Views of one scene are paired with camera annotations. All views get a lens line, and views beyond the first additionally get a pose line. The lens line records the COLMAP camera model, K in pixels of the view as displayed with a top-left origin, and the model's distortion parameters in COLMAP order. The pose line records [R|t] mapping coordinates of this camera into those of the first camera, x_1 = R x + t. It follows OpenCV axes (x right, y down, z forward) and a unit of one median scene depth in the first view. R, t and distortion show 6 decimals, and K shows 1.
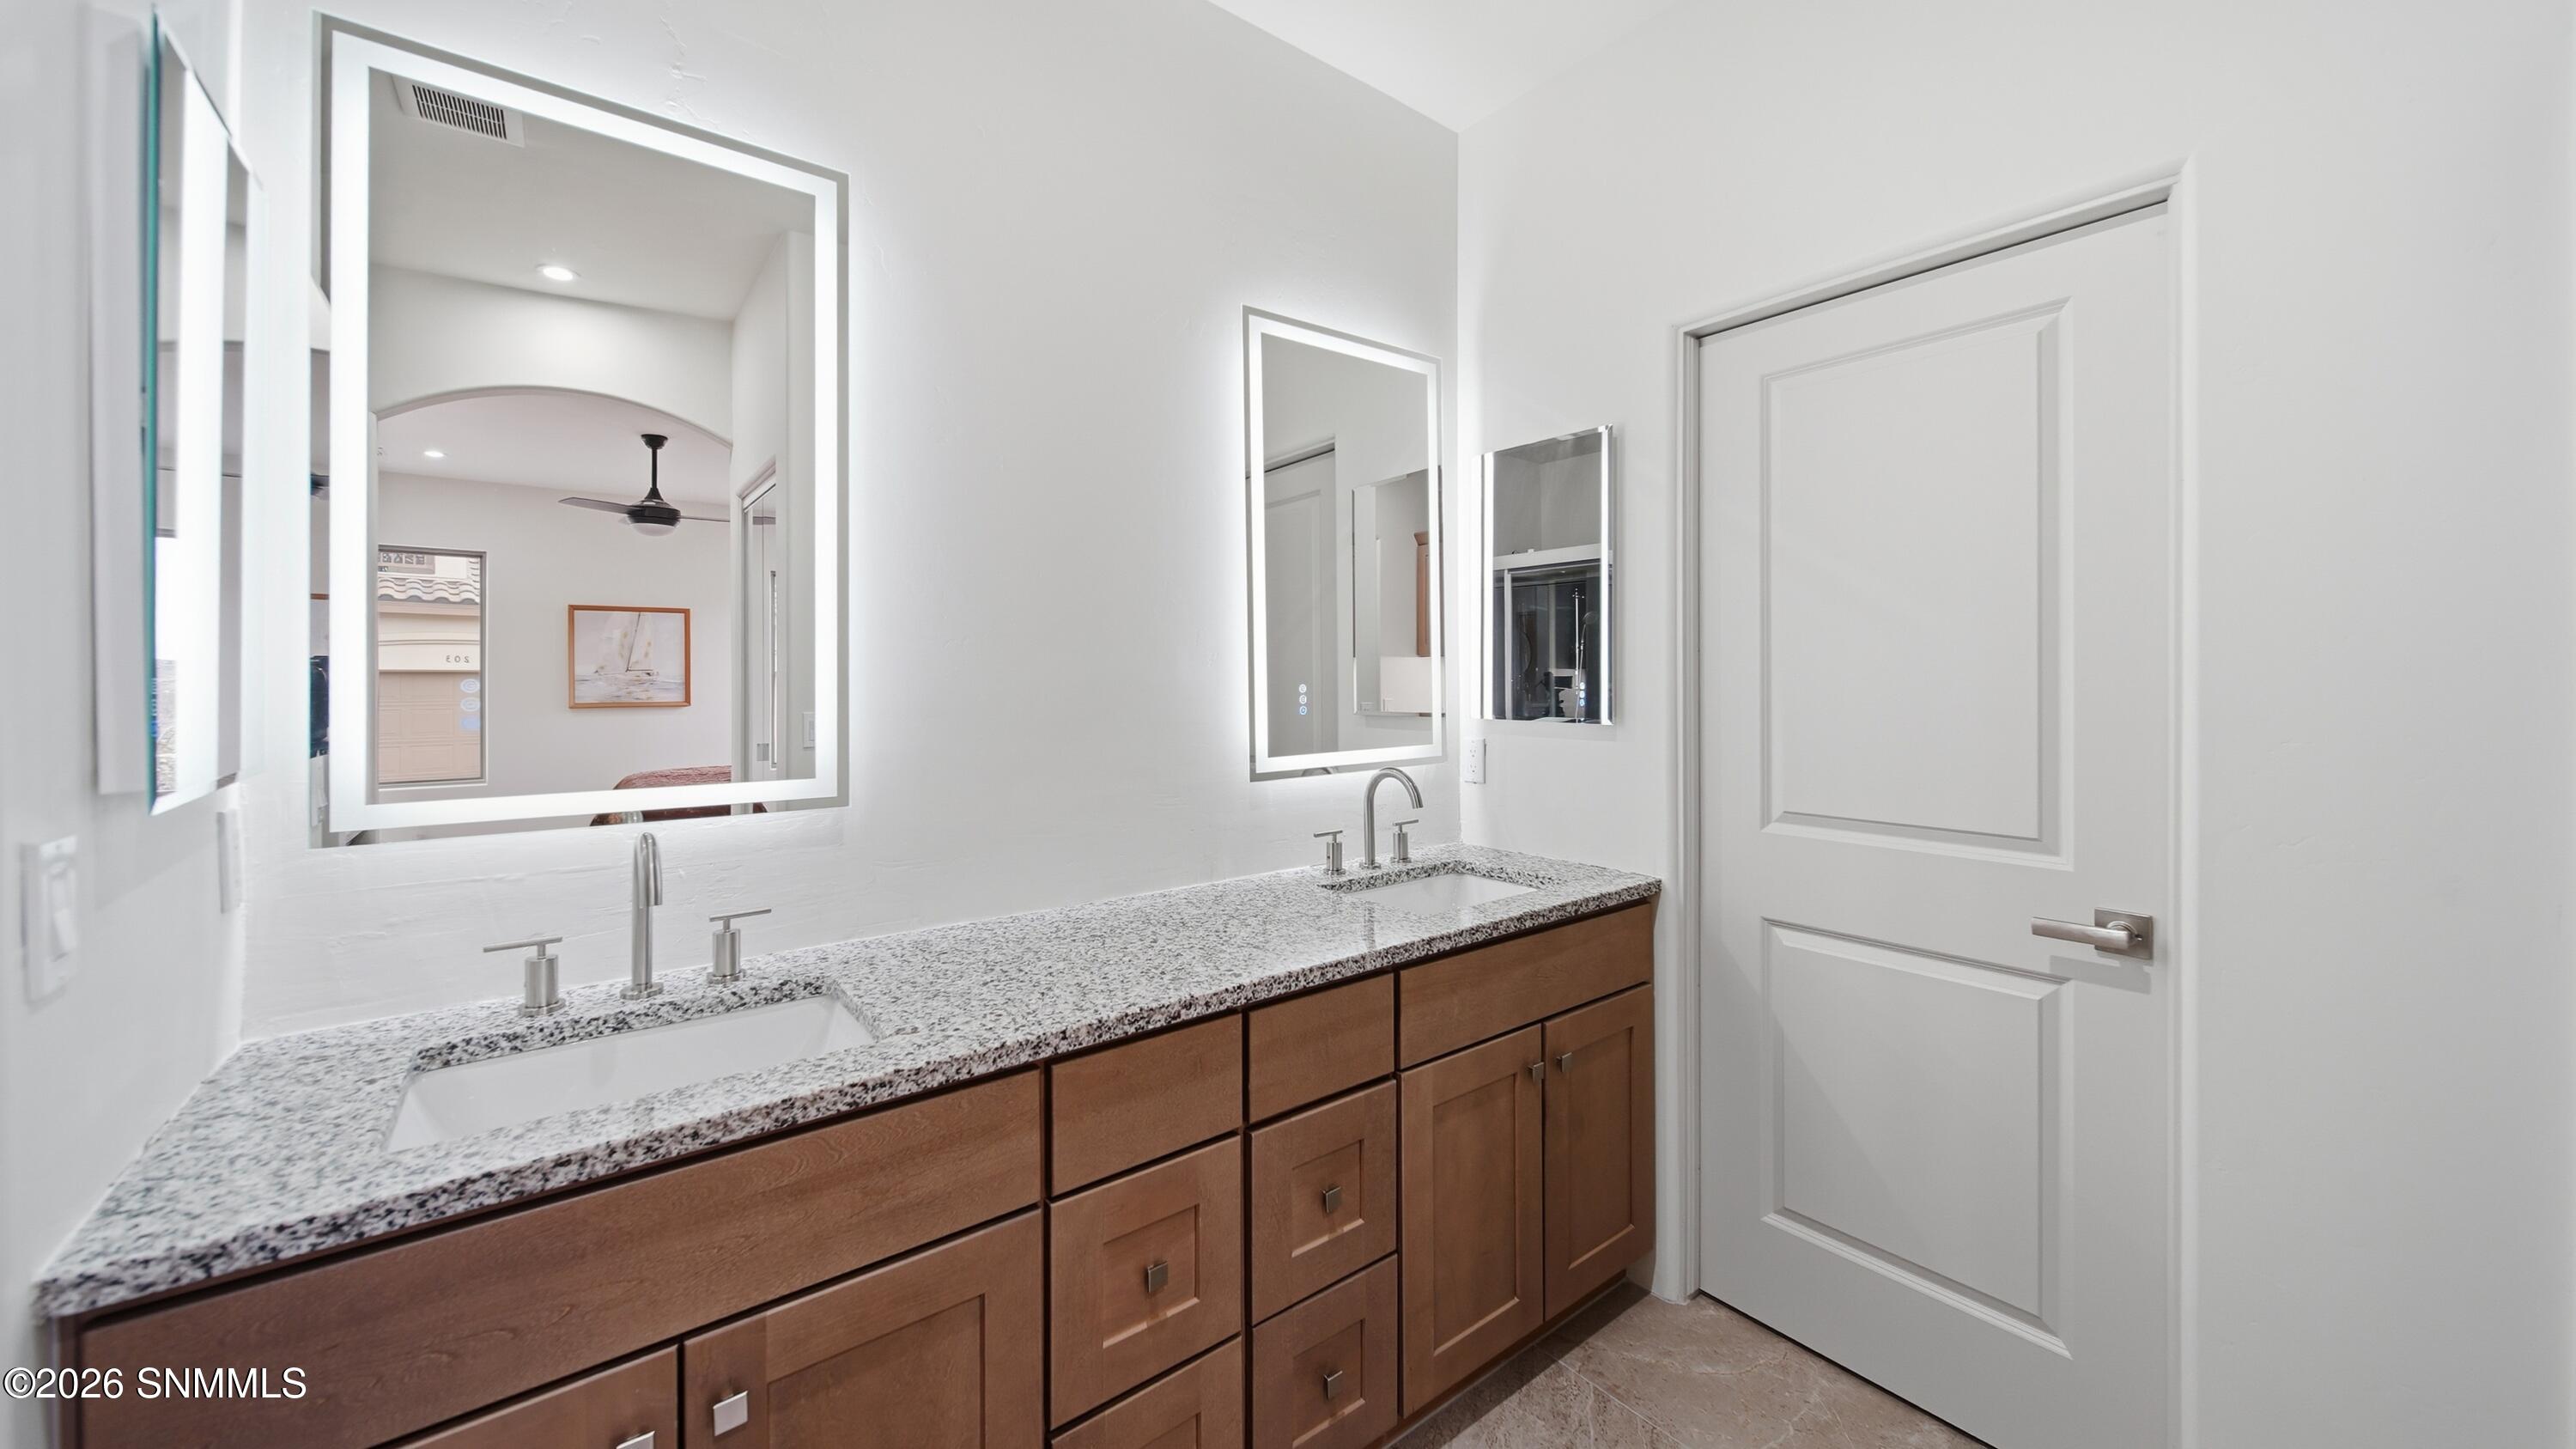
lens RADIAL K [[936.2, 0, 1317.1], [0, 936.2, 679.3], [0, 0, 1]] dist [0.000281, 0.000099]
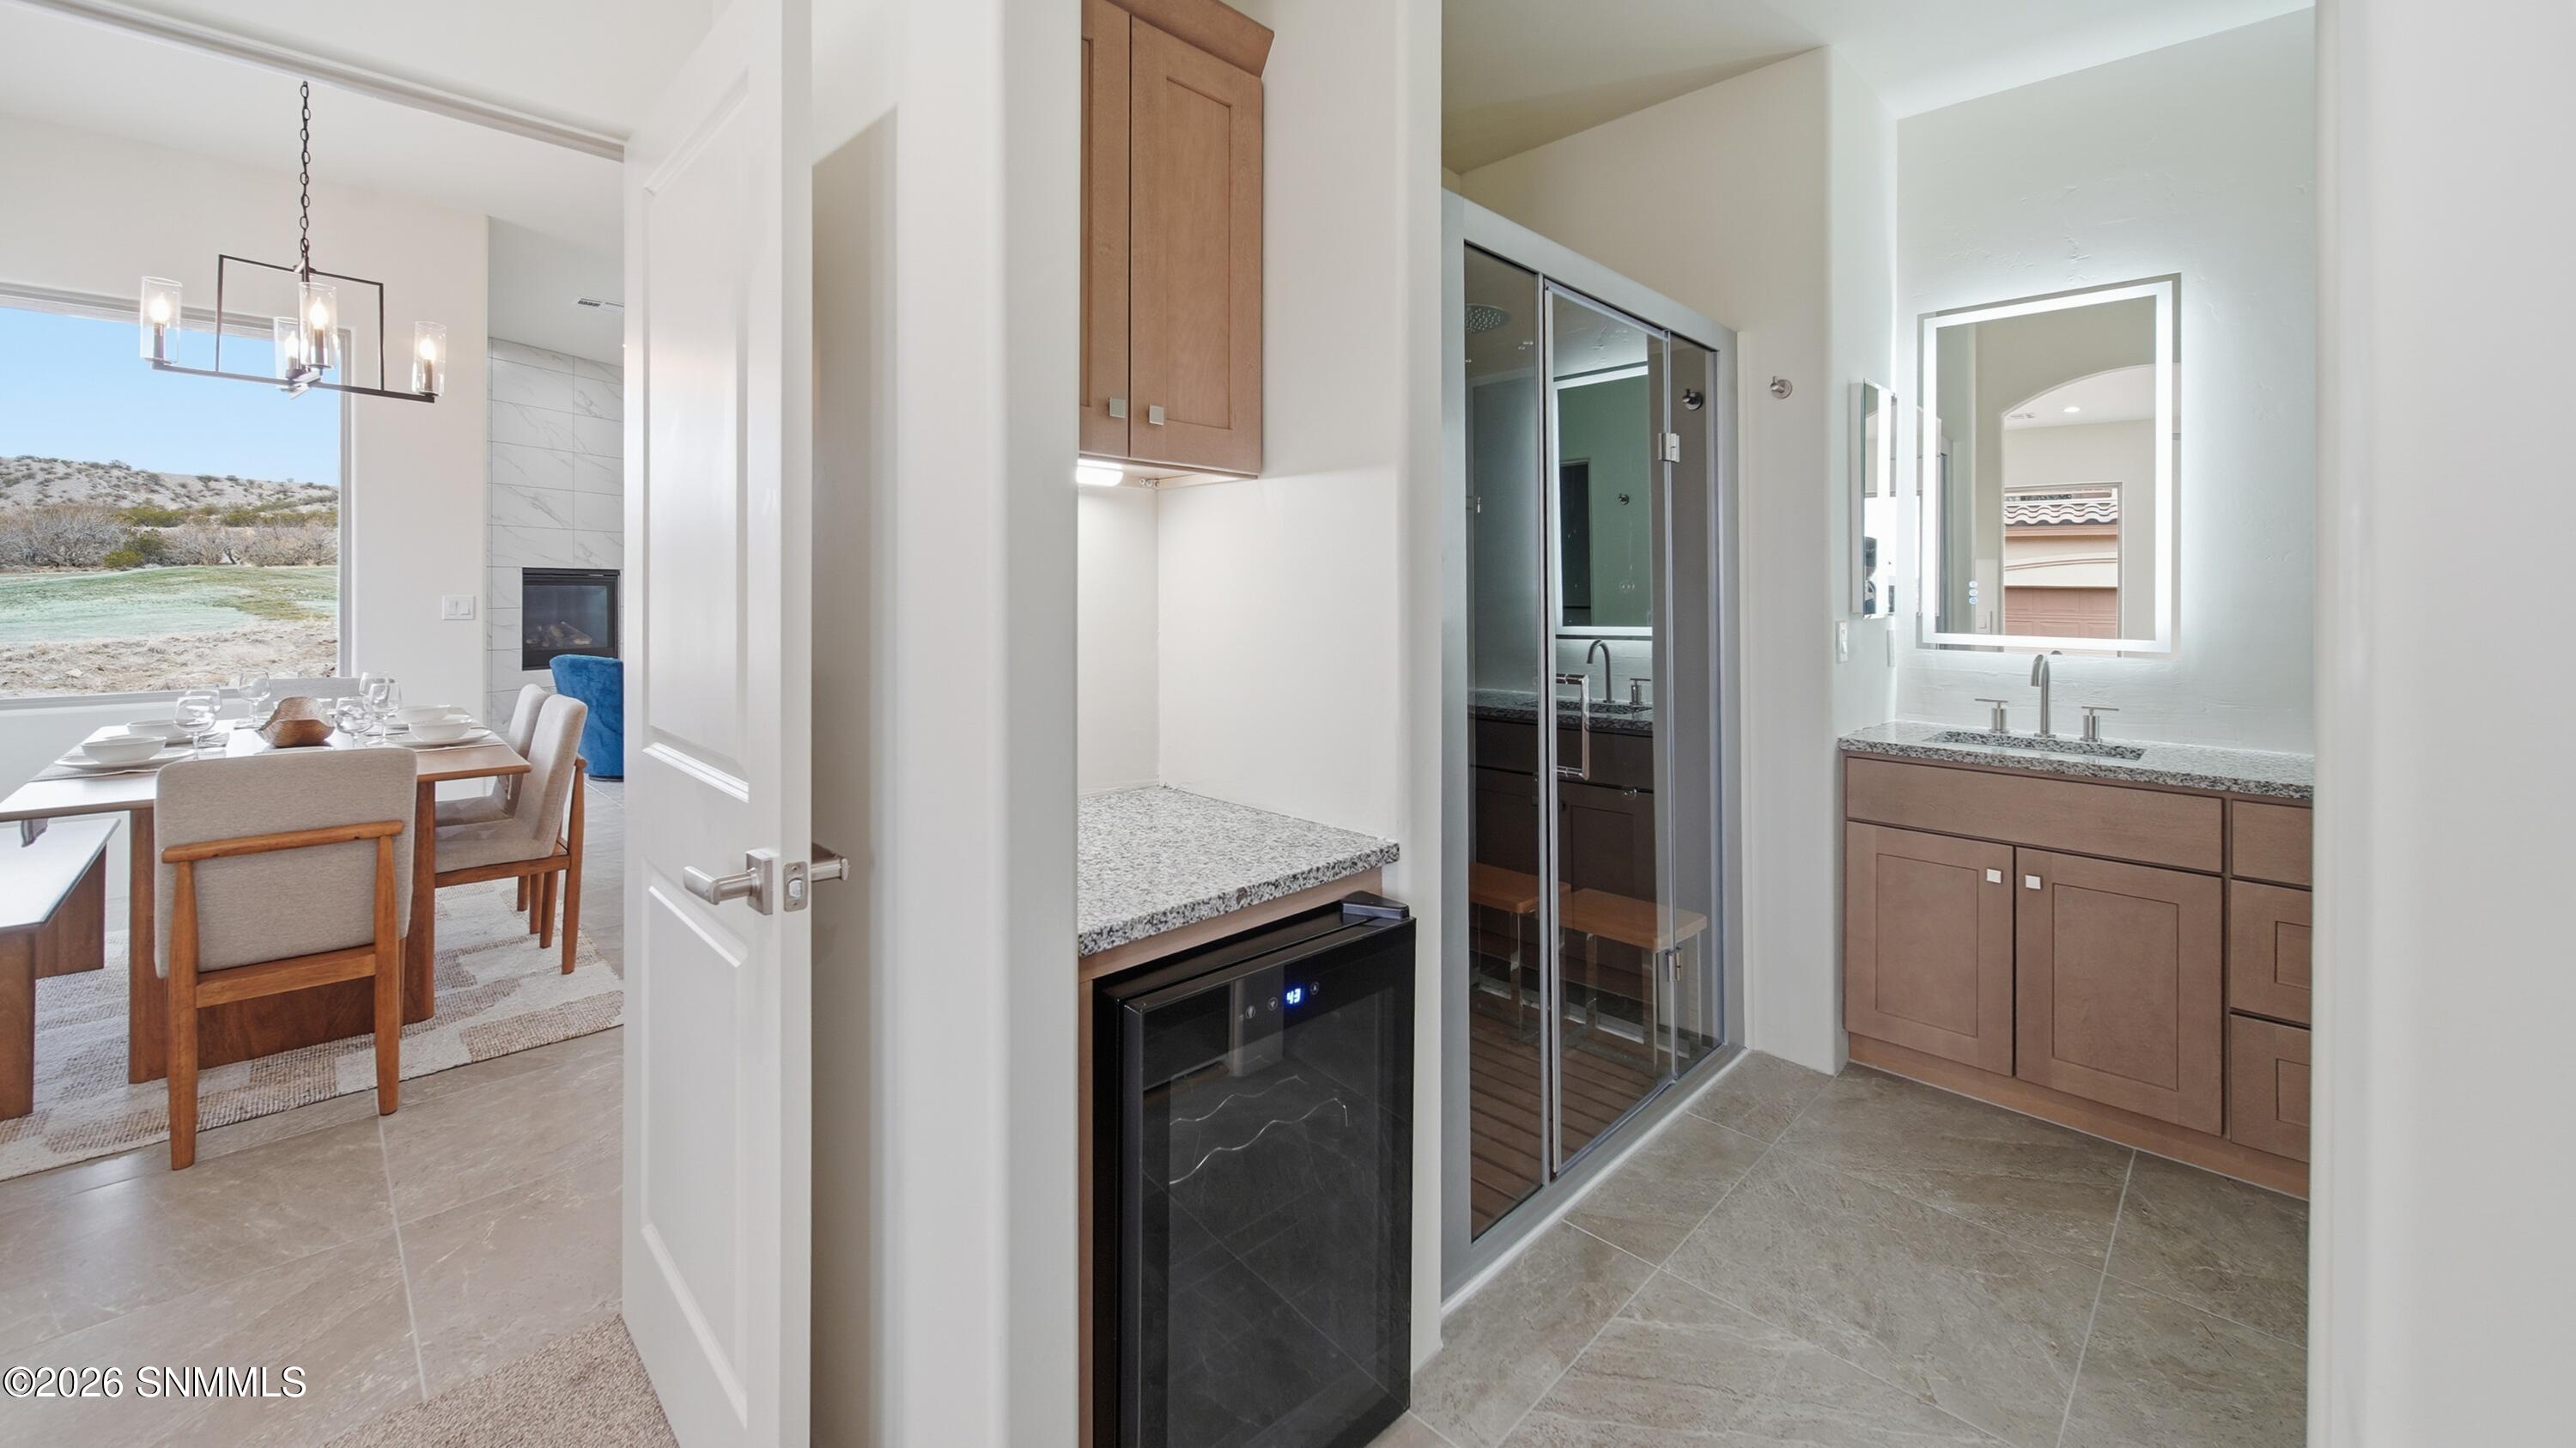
lens RADIAL K [[995.0, 0, 1284.6], [0, 995.0, 593.2], [0, 0, 1]] dist [-0.011213, -0.000008]
pose [[0.107768, 0.003307, -0.994171, 1.130472], [-0.008738, 0.999959, 0.002380, 0.033345], [0.994138, 0.008430, 0.107793, -0.798484]]
